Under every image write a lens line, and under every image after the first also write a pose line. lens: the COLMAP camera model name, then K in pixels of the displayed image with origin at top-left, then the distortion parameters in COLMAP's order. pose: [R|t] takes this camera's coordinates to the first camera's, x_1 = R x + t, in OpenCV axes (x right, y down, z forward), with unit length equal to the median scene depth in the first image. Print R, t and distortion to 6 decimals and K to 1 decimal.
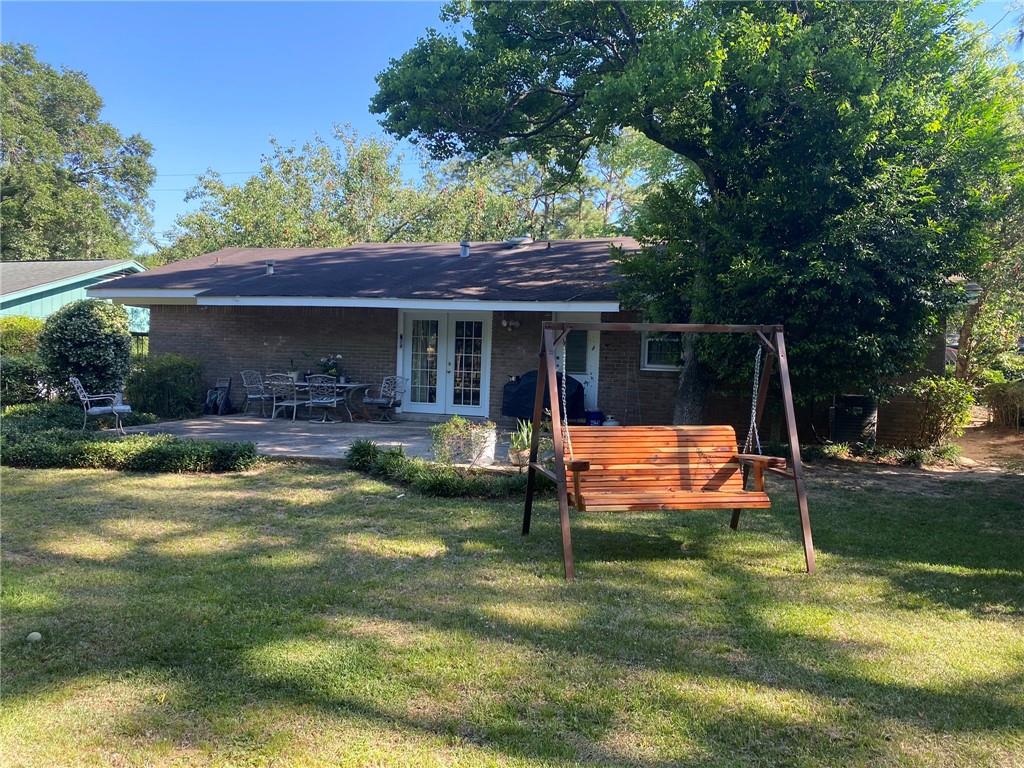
lens RADIAL K [[778.1, 0, 513.0], [0, 778.1, 383.8], [0, 0, 1]] dist [0.047632, -0.062818]
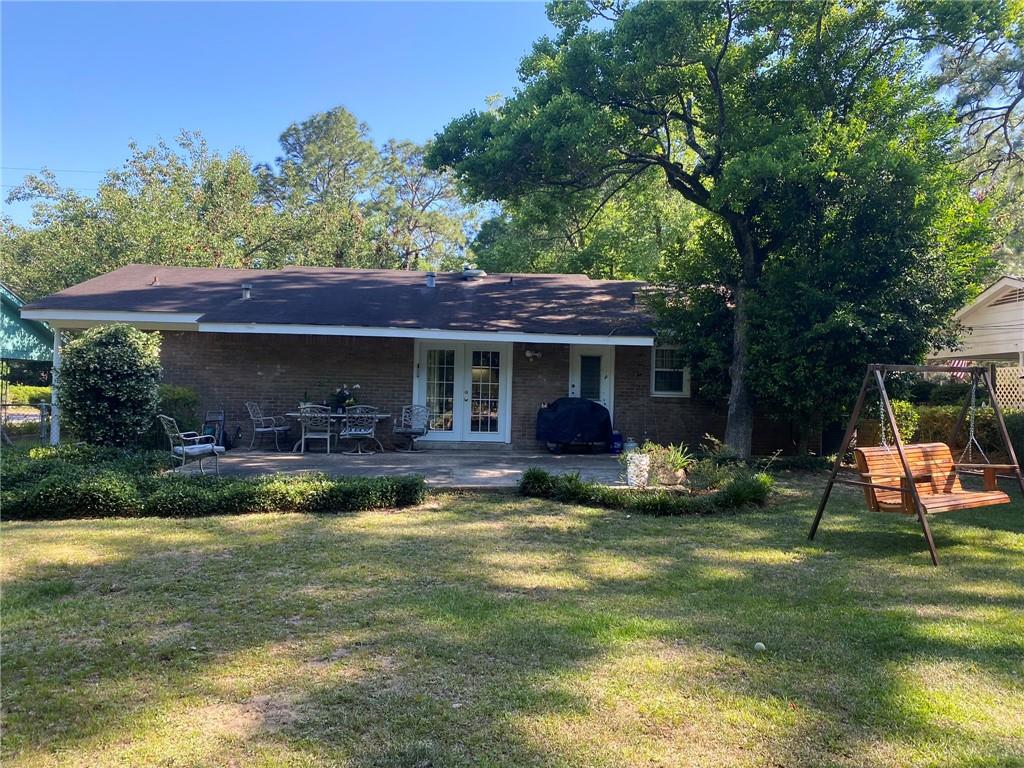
lens RADIAL K [[778.1, 0, 510.3], [0, 778.1, 381.7], [0, 0, 1]] dist [0.047632, -0.062818]
pose [[0.931546, -0.006481, 0.363566, -0.416643], [0.016948, 0.999528, -0.025607, -0.012938], [-0.363229, 0.030016, 0.931216, 0.016406]]
